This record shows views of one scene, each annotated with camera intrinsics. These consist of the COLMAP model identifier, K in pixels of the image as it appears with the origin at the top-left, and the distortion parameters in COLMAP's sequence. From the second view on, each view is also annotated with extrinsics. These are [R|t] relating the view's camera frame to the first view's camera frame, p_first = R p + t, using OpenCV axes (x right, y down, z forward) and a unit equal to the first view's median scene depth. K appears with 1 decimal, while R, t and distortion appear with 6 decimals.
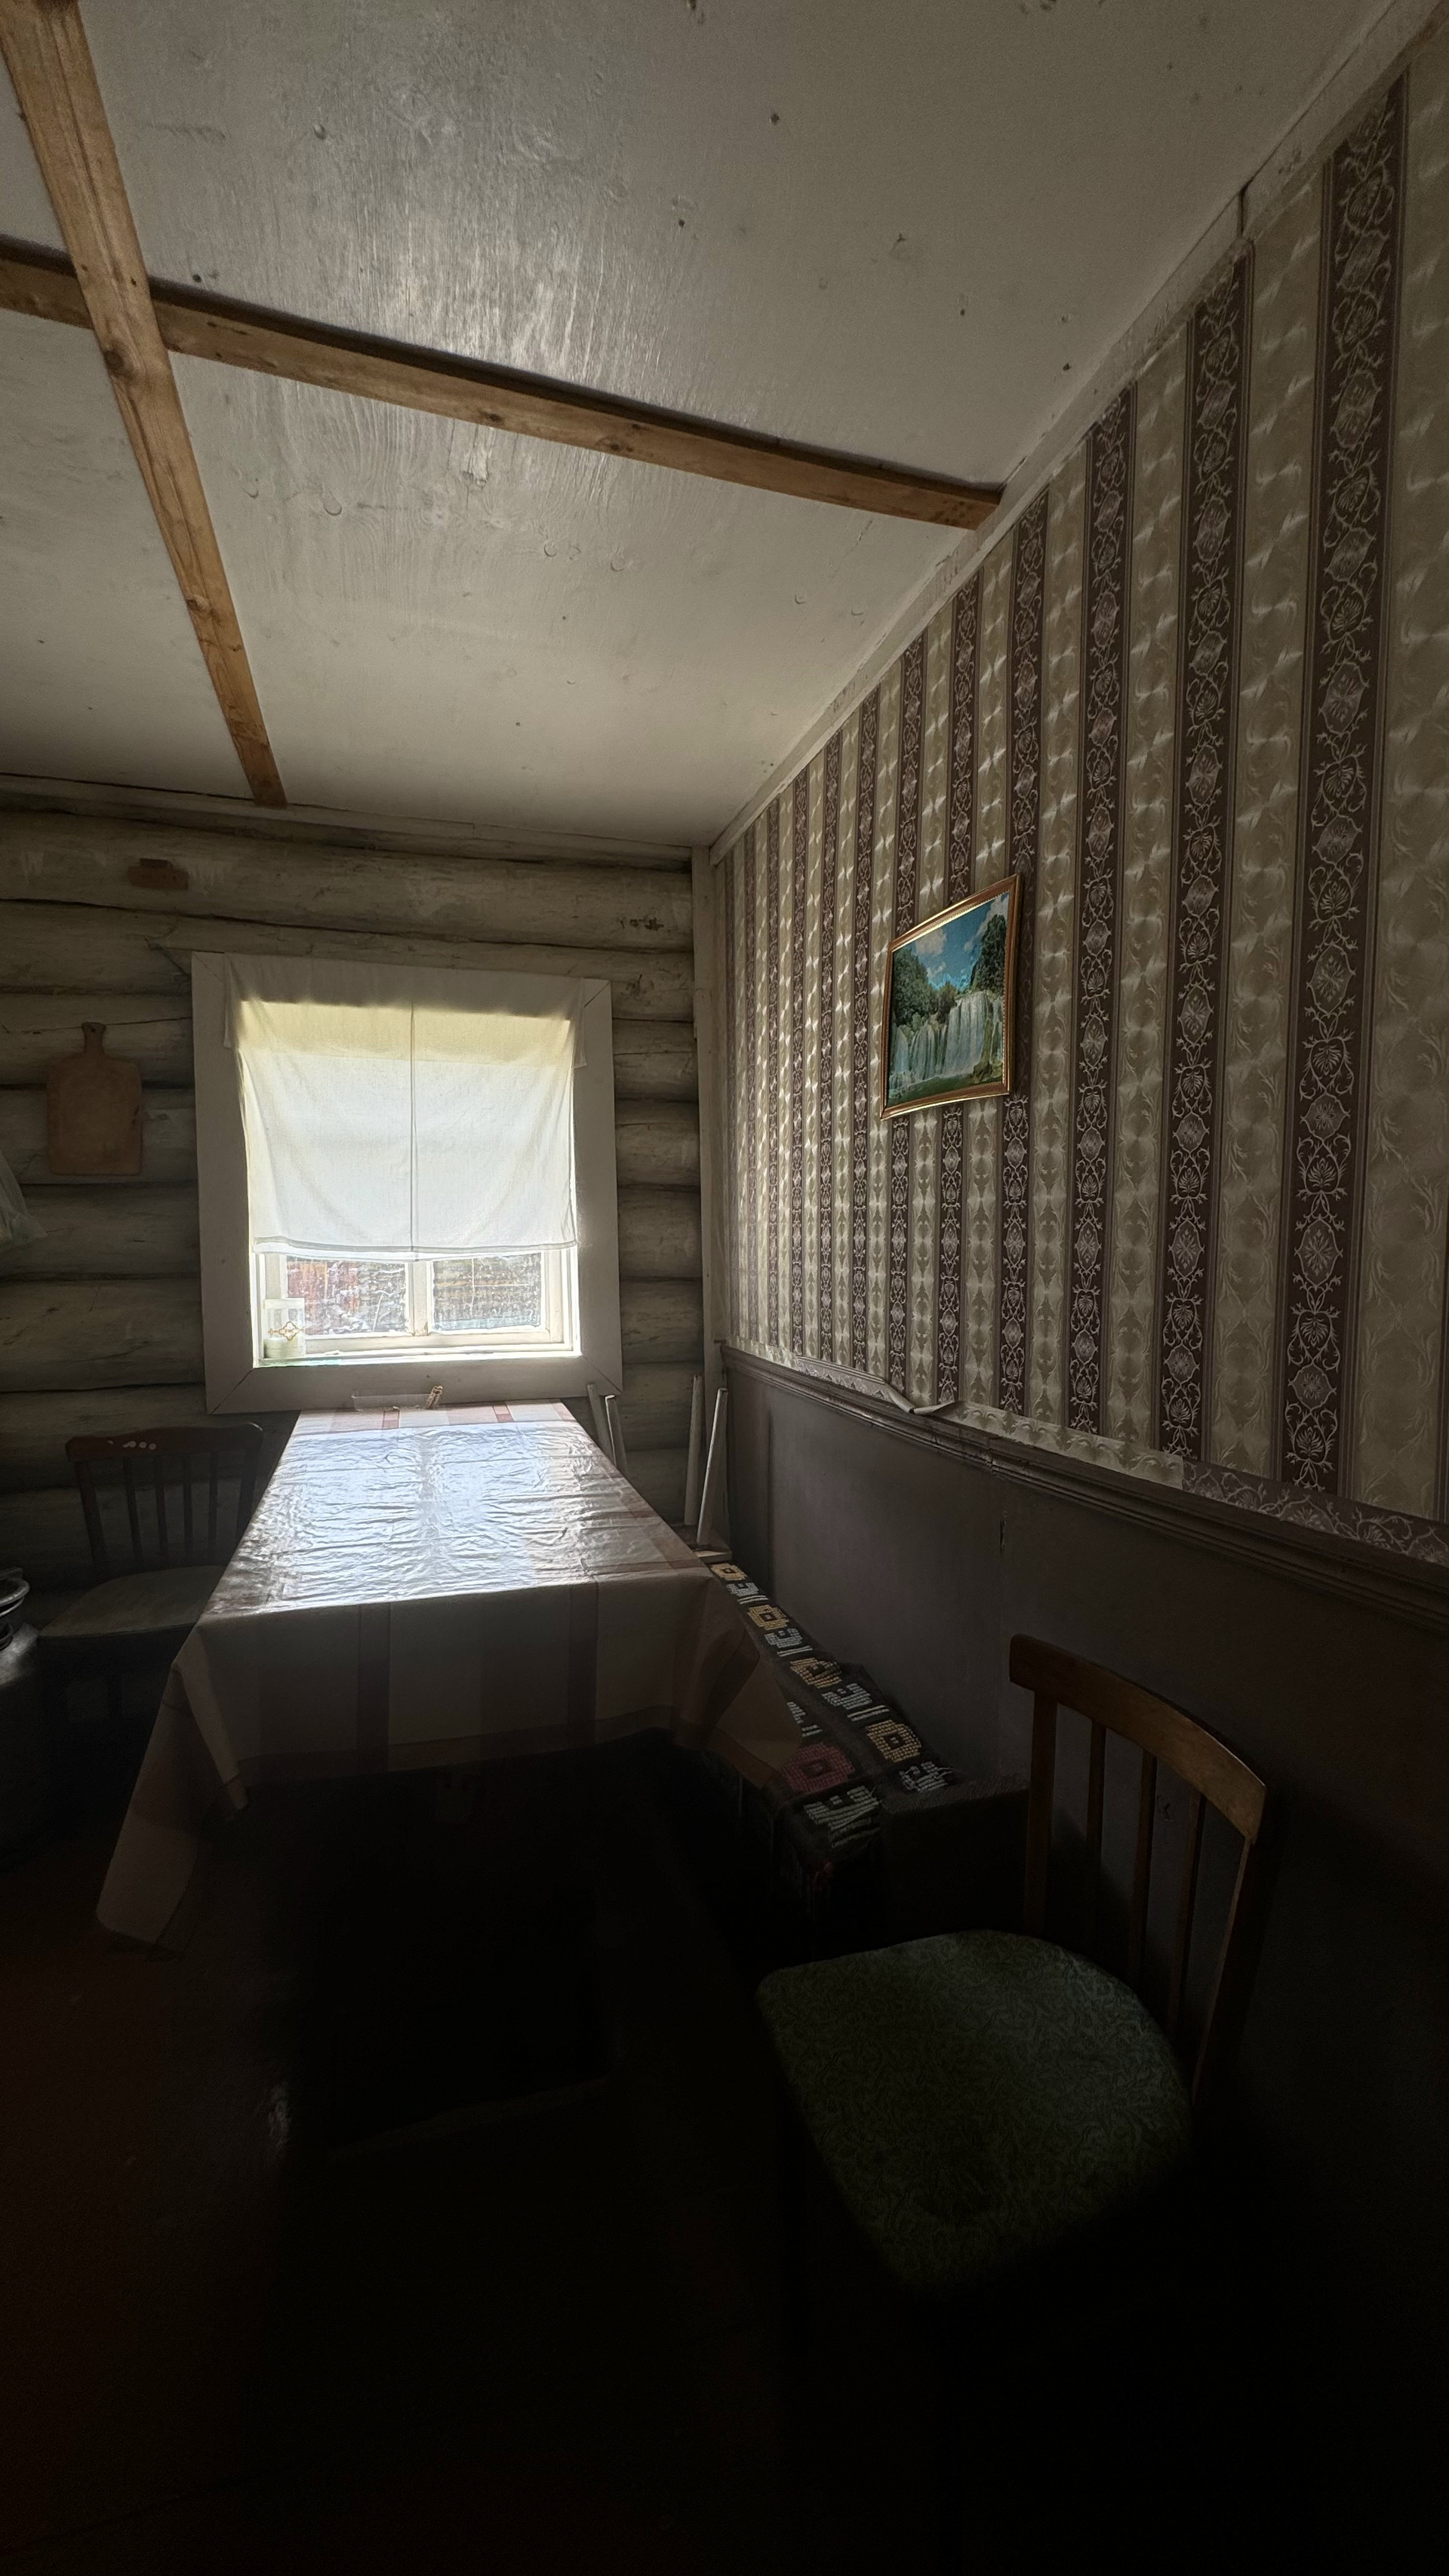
lens RADIAL K [[1025.4, 0, 724.5], [0, 1025.4, 1288.0], [0, 0, 1]] dist [-0.007189, 0.001325]
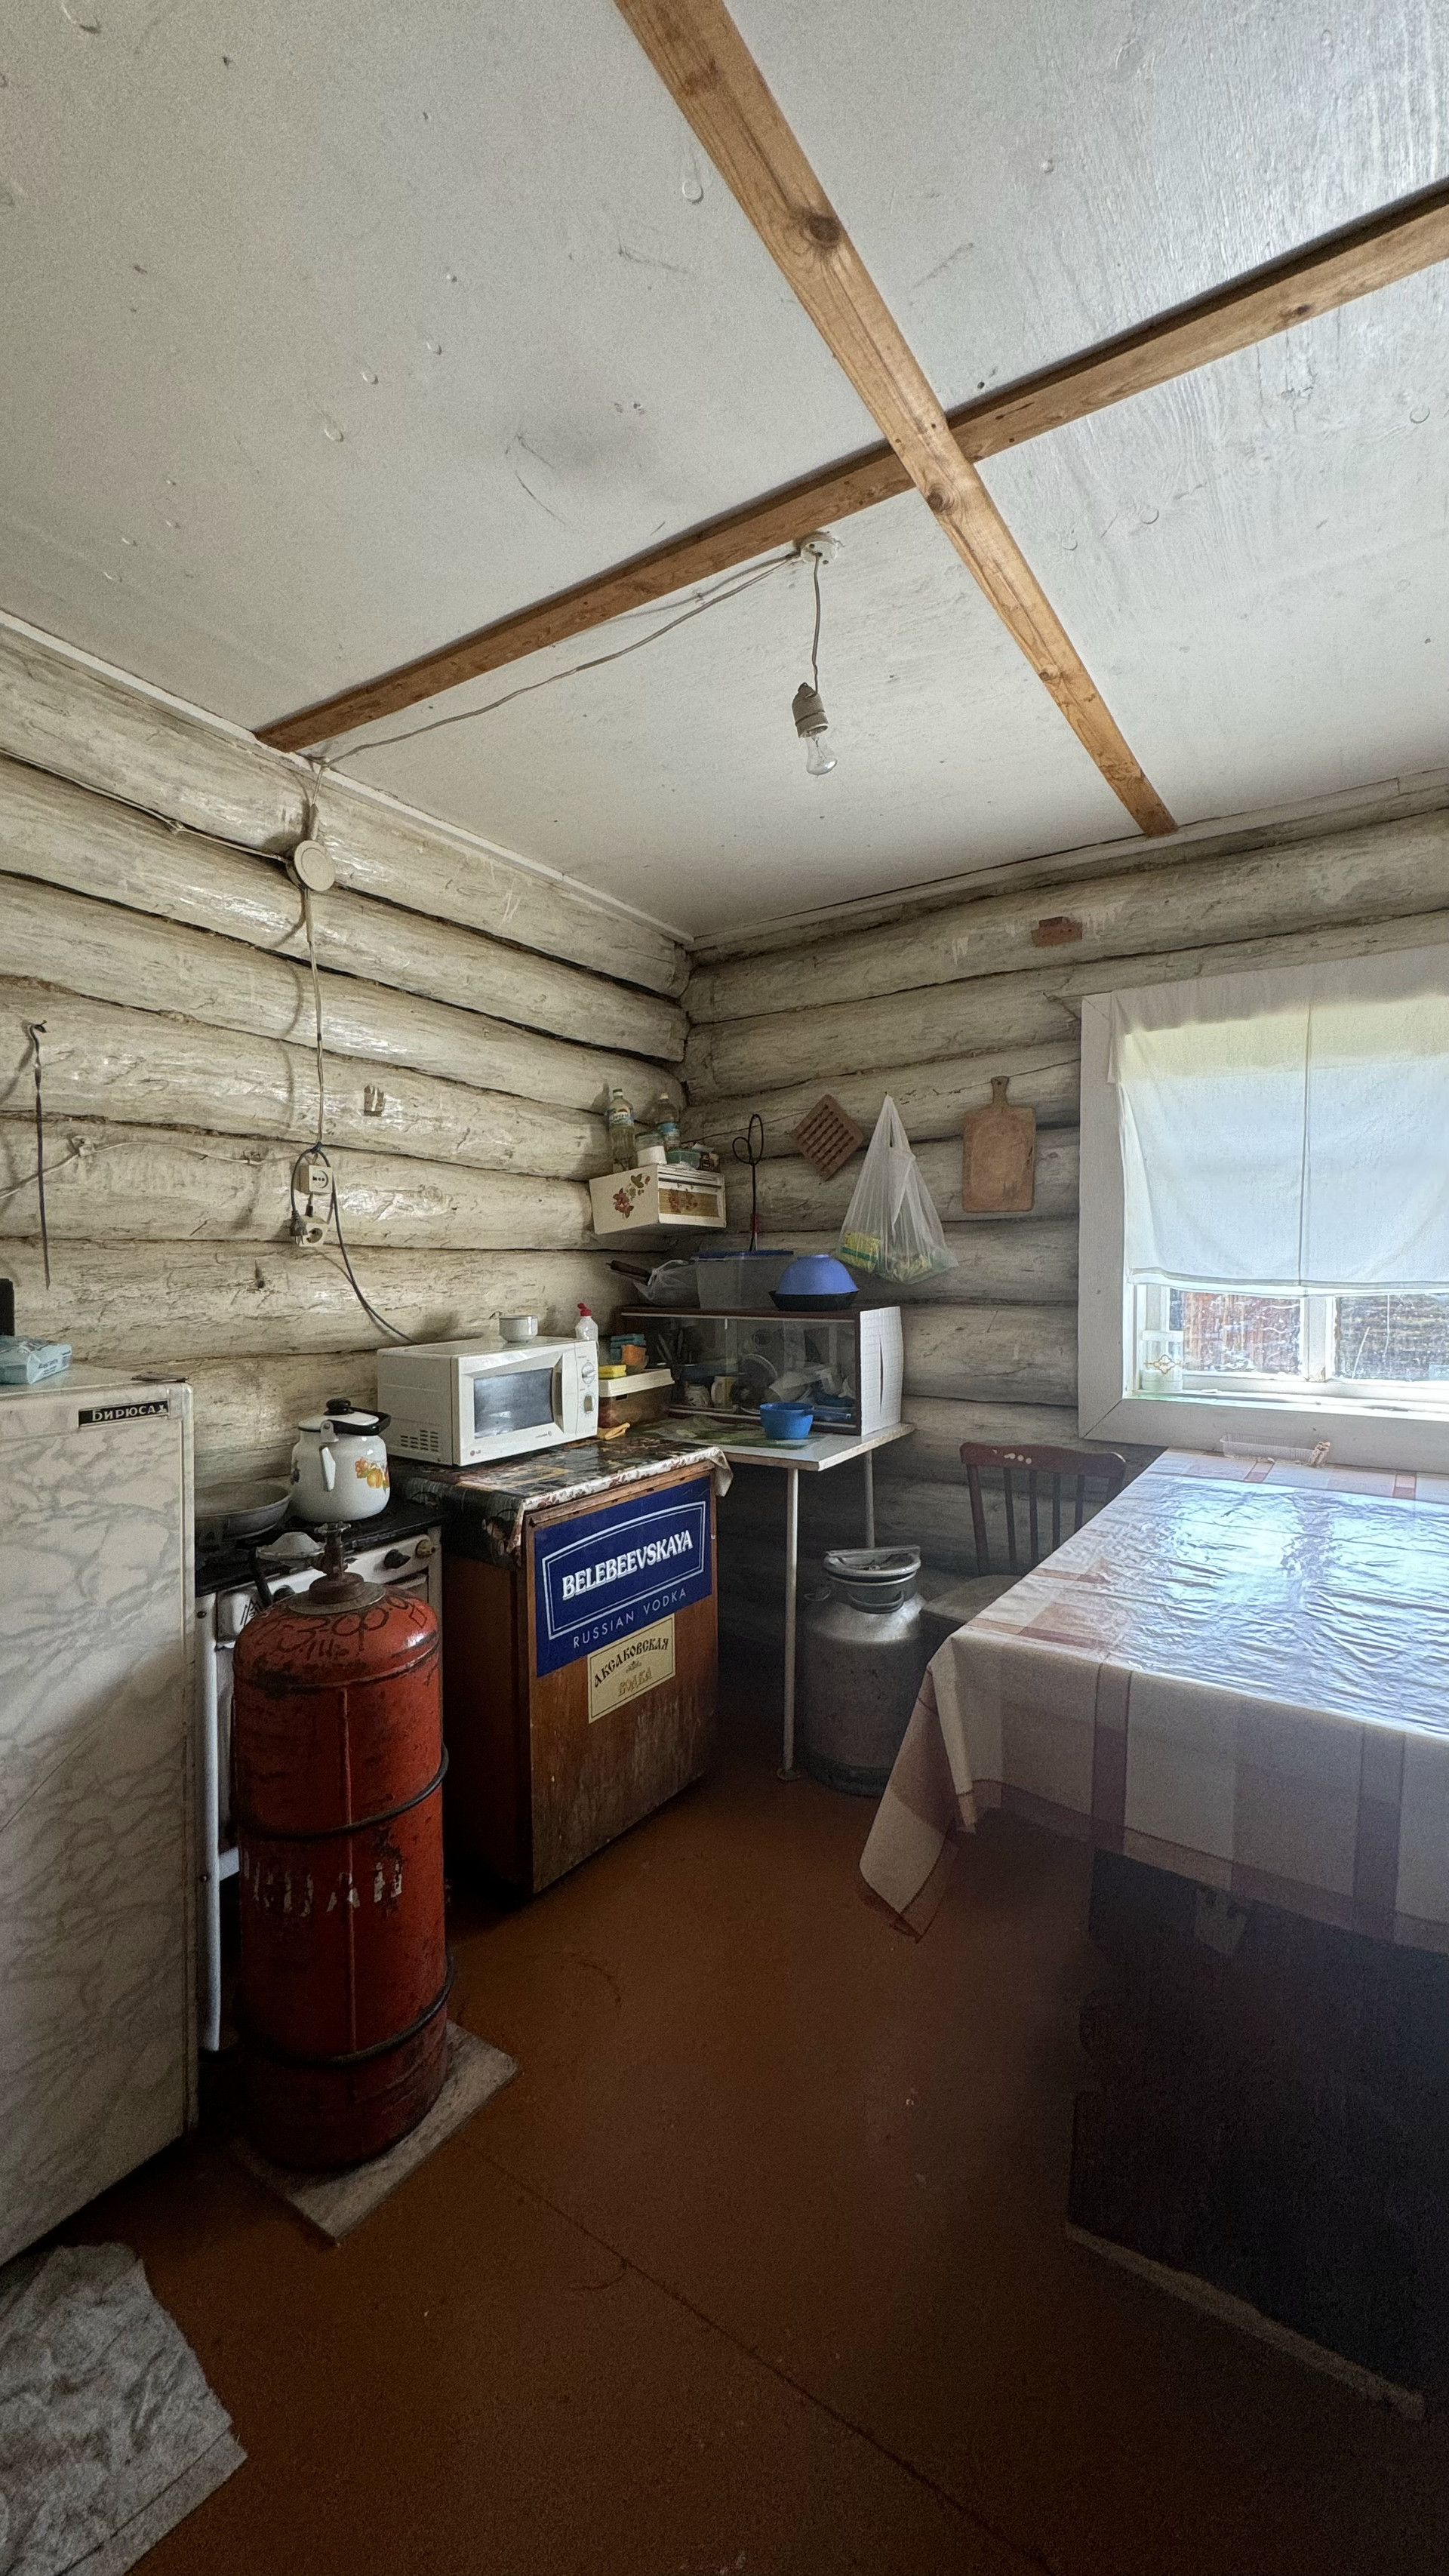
lens RADIAL K [[1025.4, 0, 724.5], [0, 1025.4, 1288.0], [0, 0, 1]] dist [-0.007189, 0.001325]
pose [[0.623556, 0.025532, -0.781361, 0.082357], [-0.044726, 0.998995, -0.003050, -0.009646], [0.780498, 0.036850, 0.624071, 0.067990]]
